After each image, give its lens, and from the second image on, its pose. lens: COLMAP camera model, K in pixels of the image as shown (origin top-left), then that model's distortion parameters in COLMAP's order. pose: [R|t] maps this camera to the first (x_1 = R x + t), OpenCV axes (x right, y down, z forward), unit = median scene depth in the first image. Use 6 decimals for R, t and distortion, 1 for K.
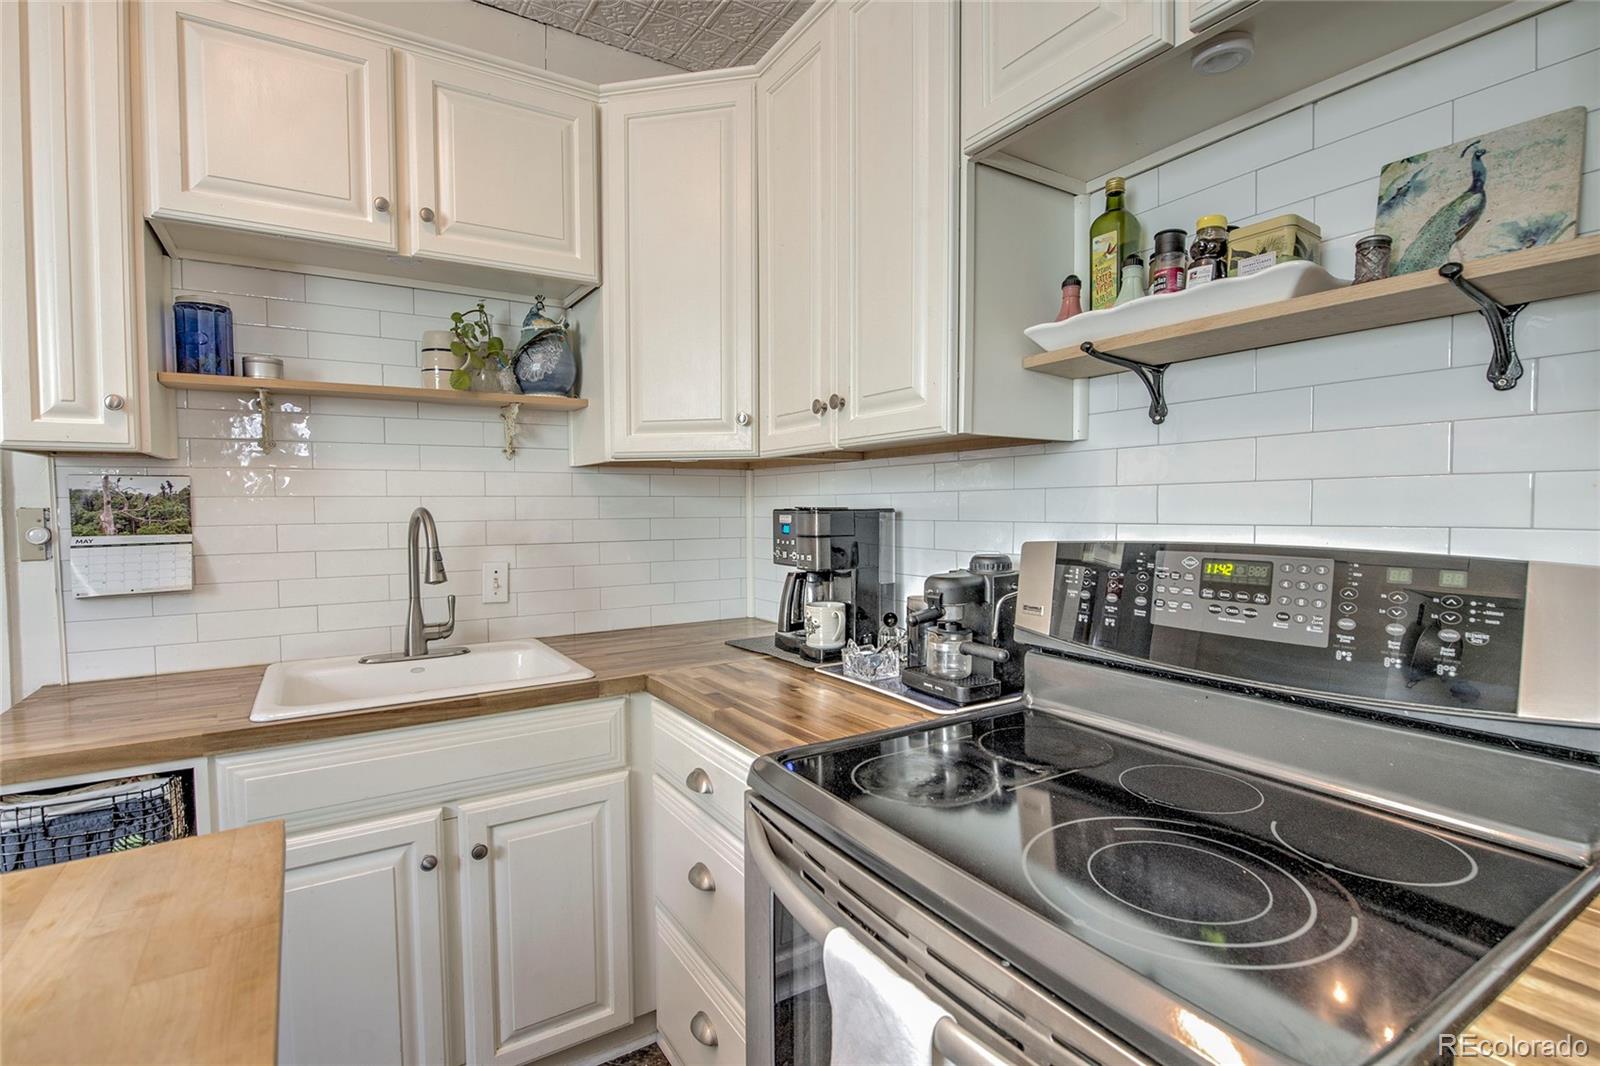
lens RADIAL K [[756.1, 0, 799.4], [0, 756.1, 535.8], [0, 0, 1]] dist [-0.017330, -0.001723]
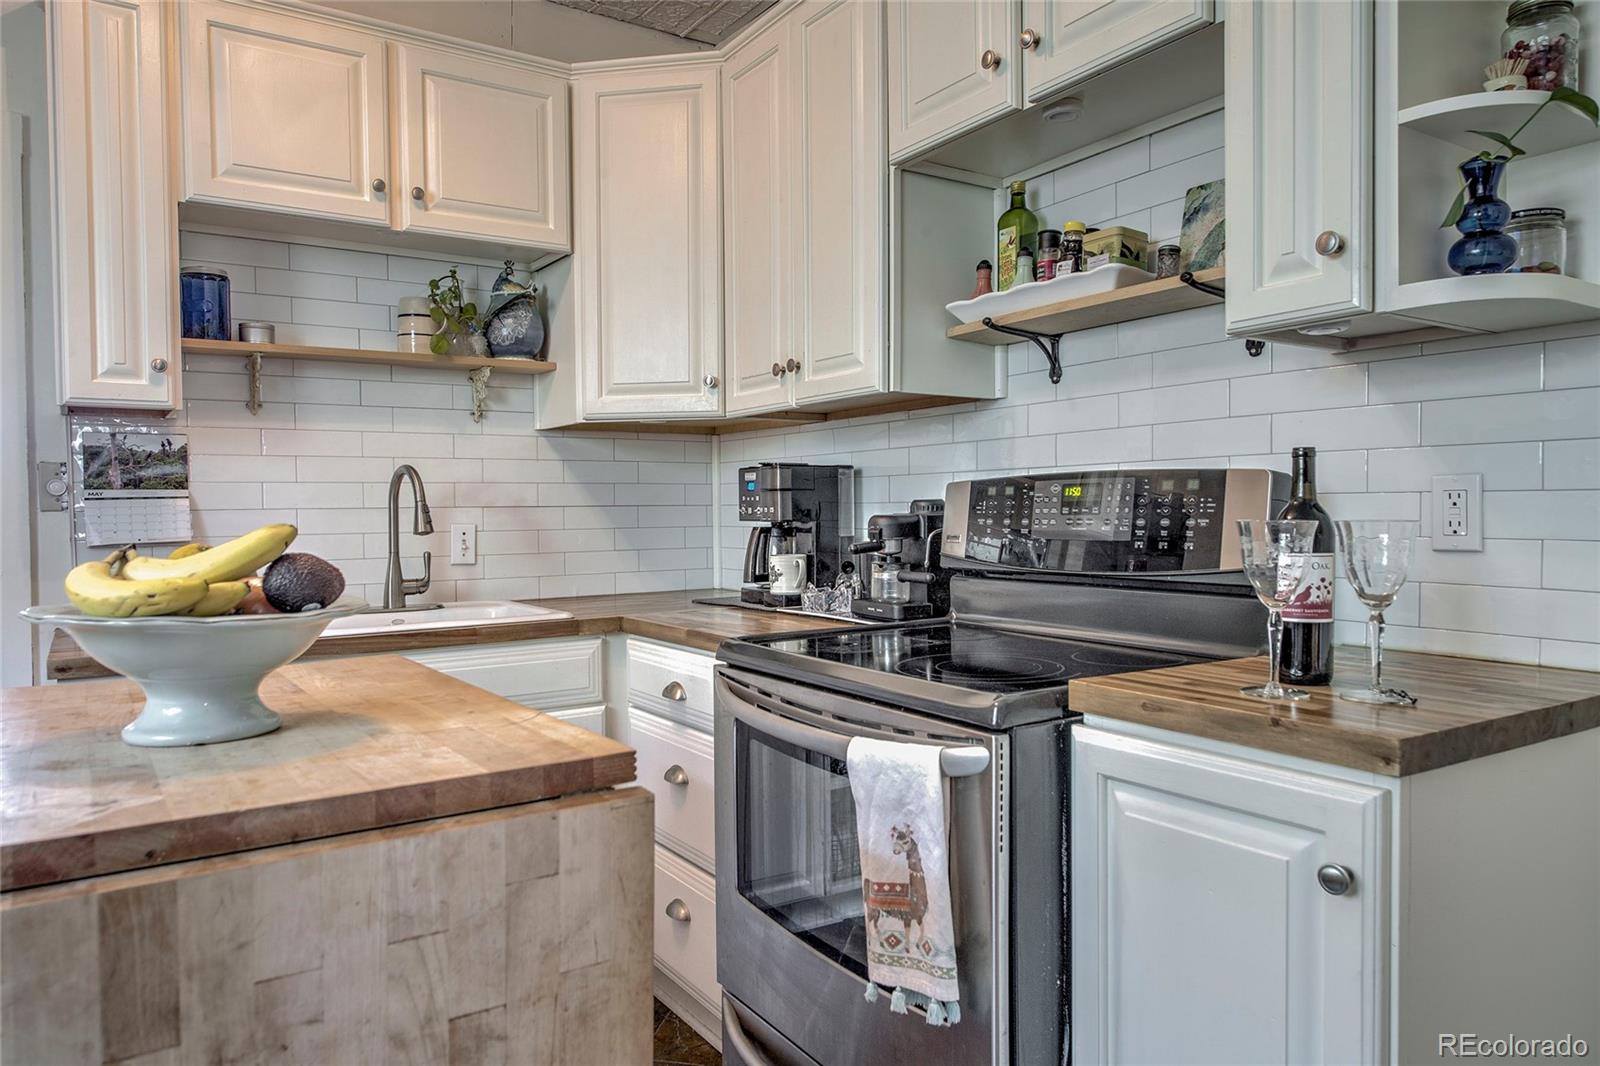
lens RADIAL K [[1092.3, 0, 801.4], [0, 1092.3, 529.3], [0, 0, 1]] dist [0.003755, 0.006027]
pose [[0.999879, -0.004106, 0.015007, 0.037109], [0.004453, 0.999722, -0.023146, 0.109836], [-0.014907, 0.023210, 0.999619, -0.656203]]
